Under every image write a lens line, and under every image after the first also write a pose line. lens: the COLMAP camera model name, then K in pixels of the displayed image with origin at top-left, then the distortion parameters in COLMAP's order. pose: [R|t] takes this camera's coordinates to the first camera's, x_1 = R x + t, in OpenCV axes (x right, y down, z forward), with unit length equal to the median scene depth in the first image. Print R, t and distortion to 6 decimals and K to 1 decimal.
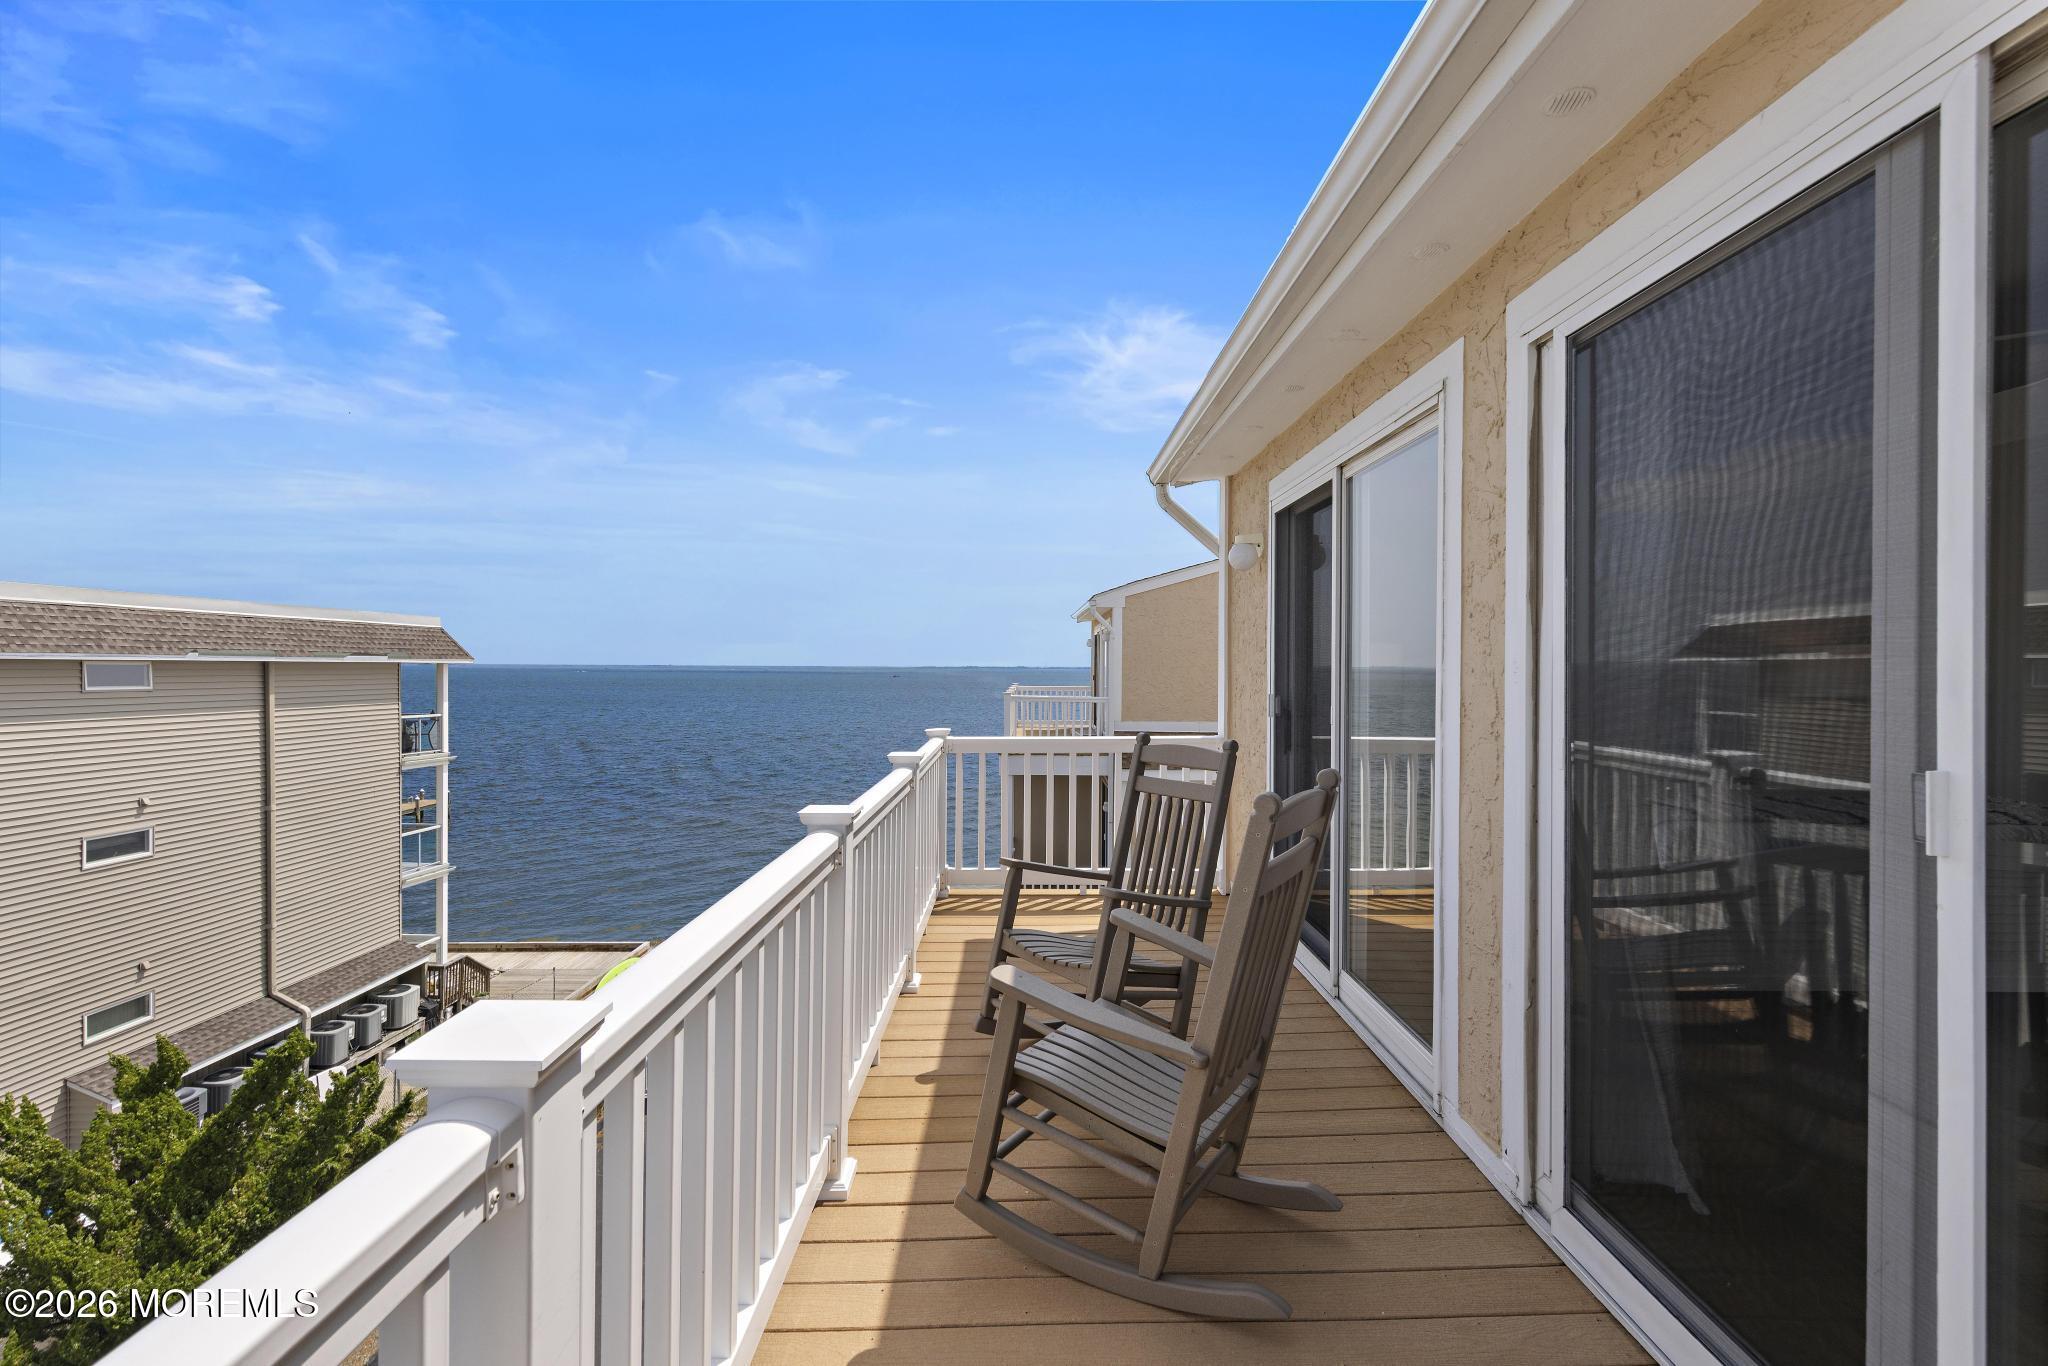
lens RADIAL K [[903.5, 0, 1021.5], [0, 903.5, 677.2], [0, 0, 1]] dist [0.009163, -0.000430]
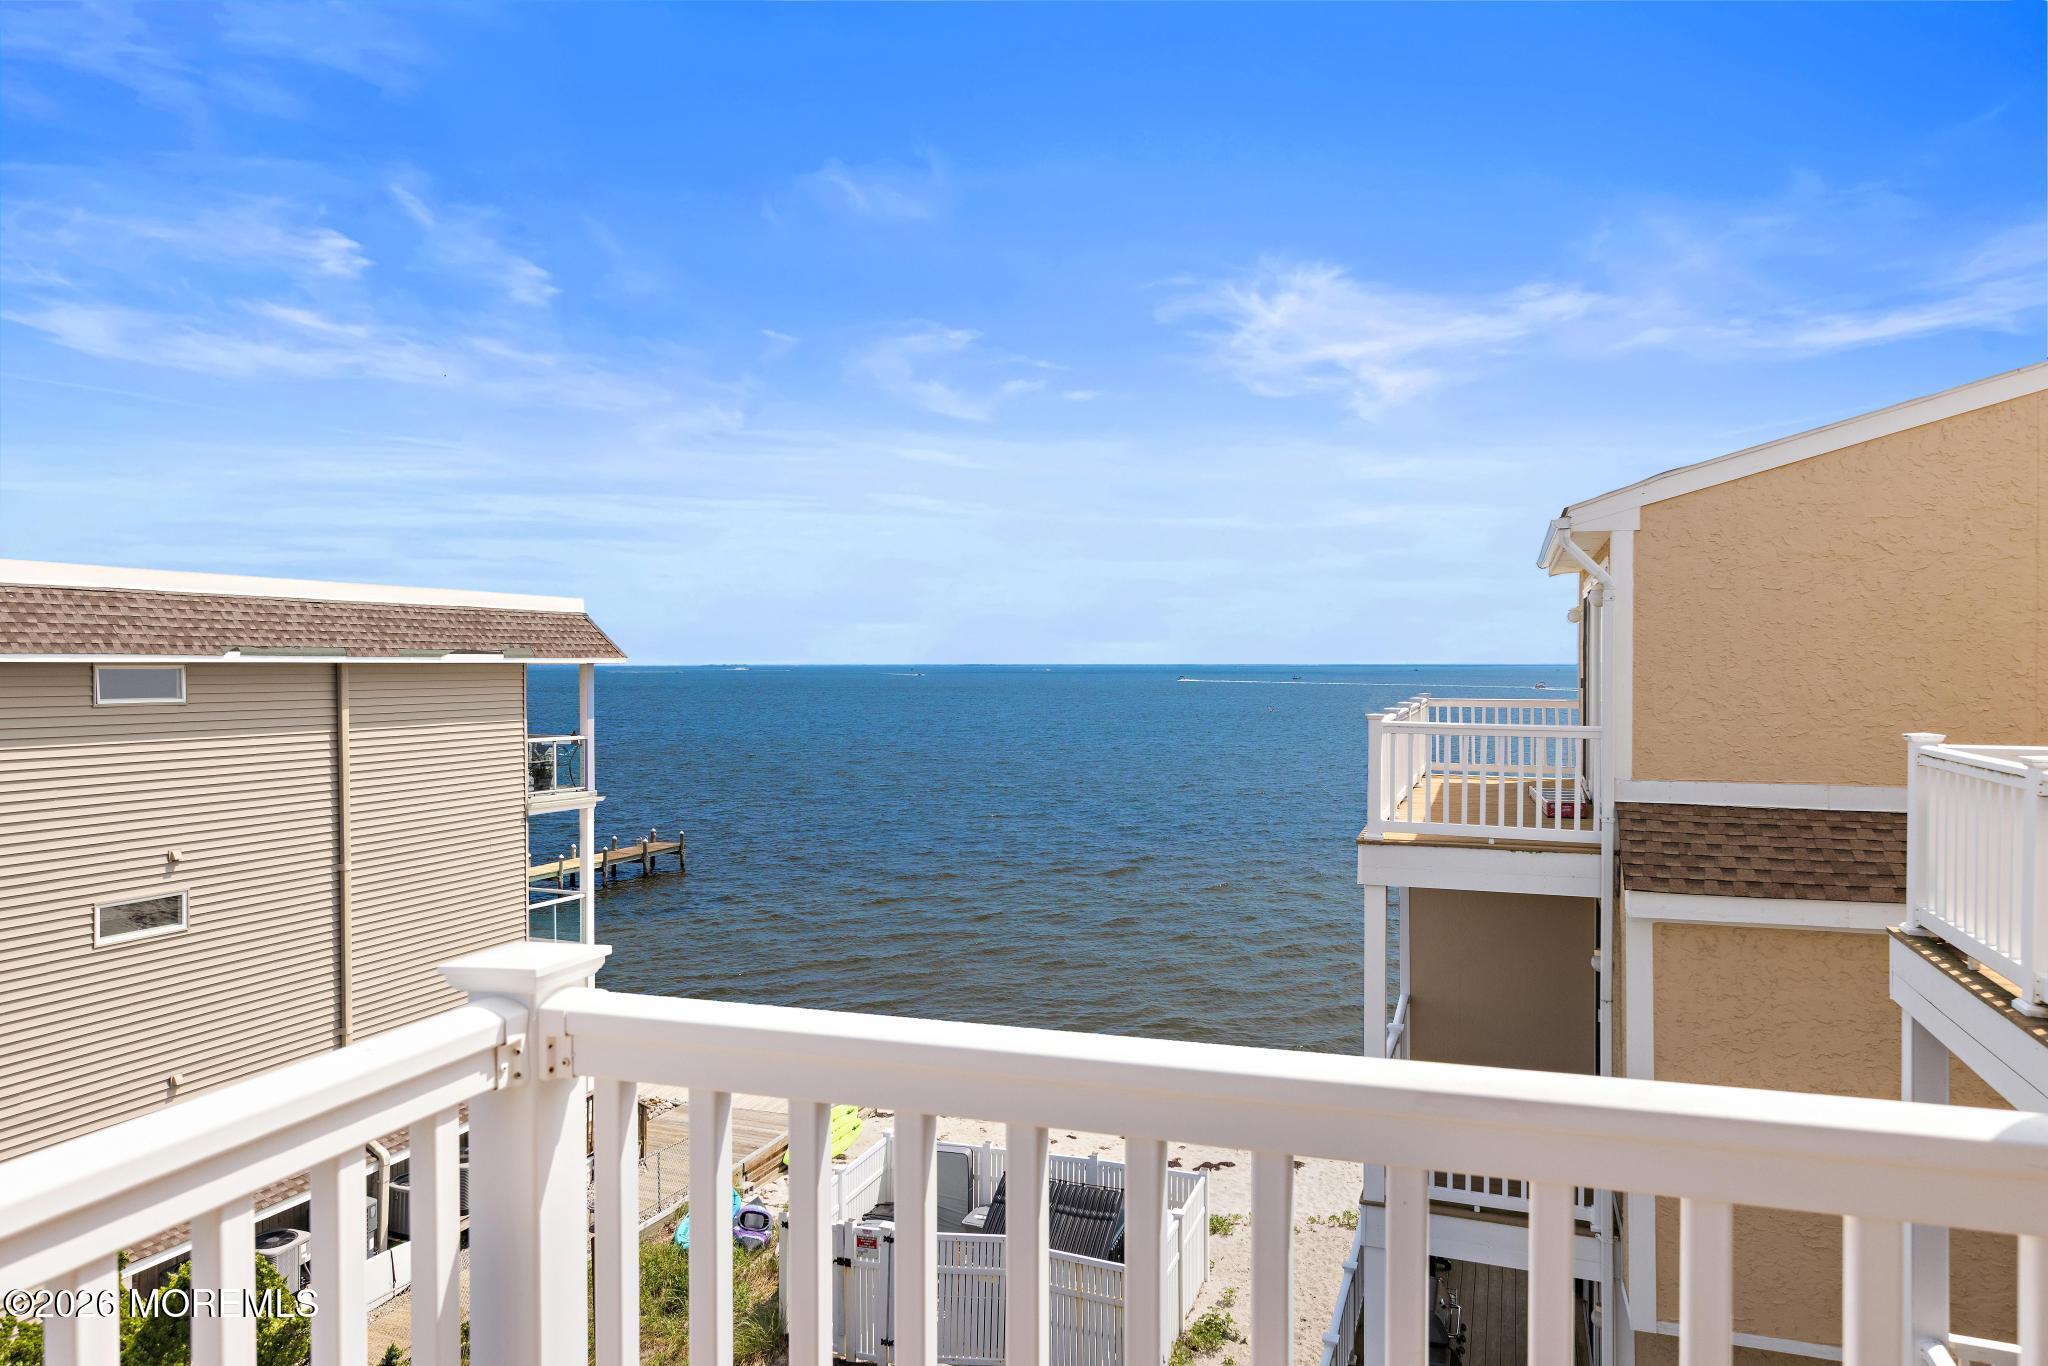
lens RADIAL K [[1316.6, 0, 1029.9], [0, 1316.6, 676.2], [0, 0, 1]] dist [0.006251, 0.001530]
pose [[0.942362, -0.003637, -0.334576, 0.034467], [0.002852, 0.999992, -0.002836, -0.002445], [0.334584, 0.001718, 0.942364, 0.198434]]
